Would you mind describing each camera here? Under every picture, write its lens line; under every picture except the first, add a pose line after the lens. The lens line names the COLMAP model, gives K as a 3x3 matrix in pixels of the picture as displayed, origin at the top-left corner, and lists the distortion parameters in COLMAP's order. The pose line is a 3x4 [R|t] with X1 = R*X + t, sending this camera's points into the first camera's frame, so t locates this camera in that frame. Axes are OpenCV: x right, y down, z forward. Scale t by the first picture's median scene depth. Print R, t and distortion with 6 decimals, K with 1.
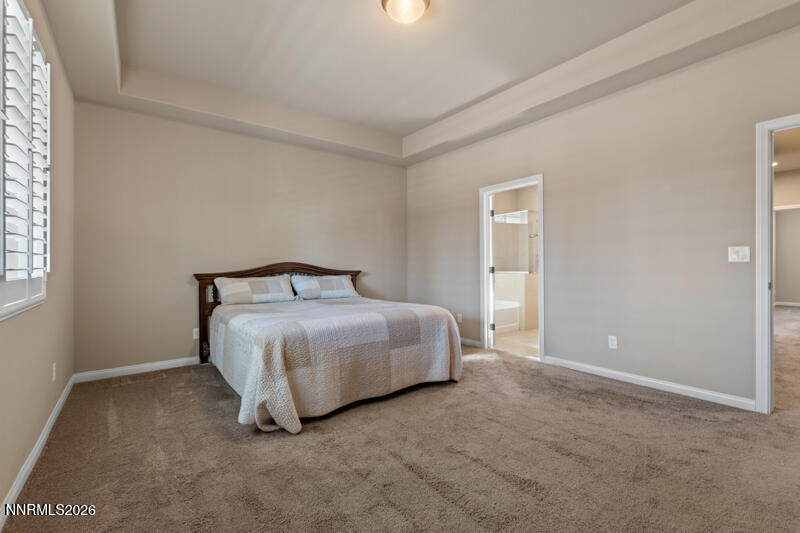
lens RADIAL K [[357.1, 0, 392.5], [0, 357.1, 264.3], [0, 0, 1]] dist [-0.000884, -0.000332]
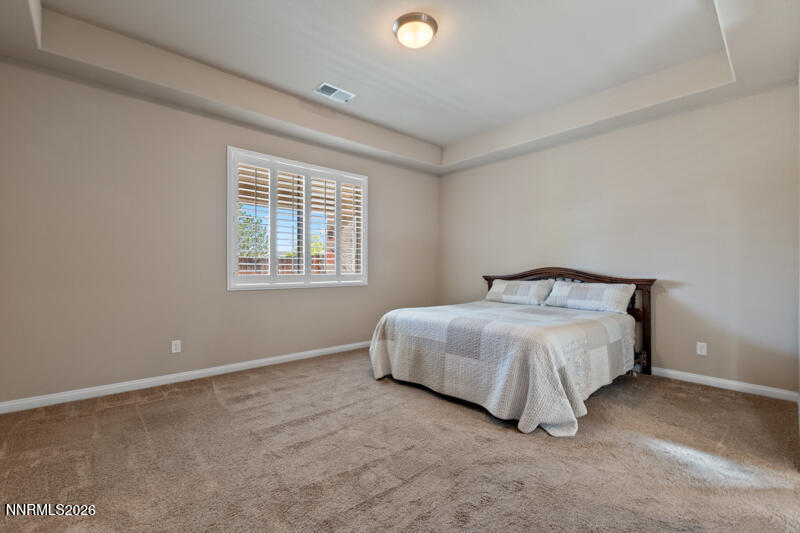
lens RADIAL K [[340.0, 0, 389.8], [0, 340.0, 266.6], [0, 0, 1]] dist [-0.000754, -0.000148]
pose [[0.069454, -0.001676, -0.997584, 0.914430], [-0.001889, 0.999997, -0.001812, -0.007239], [0.997583, 0.002010, 0.069451, 0.730408]]
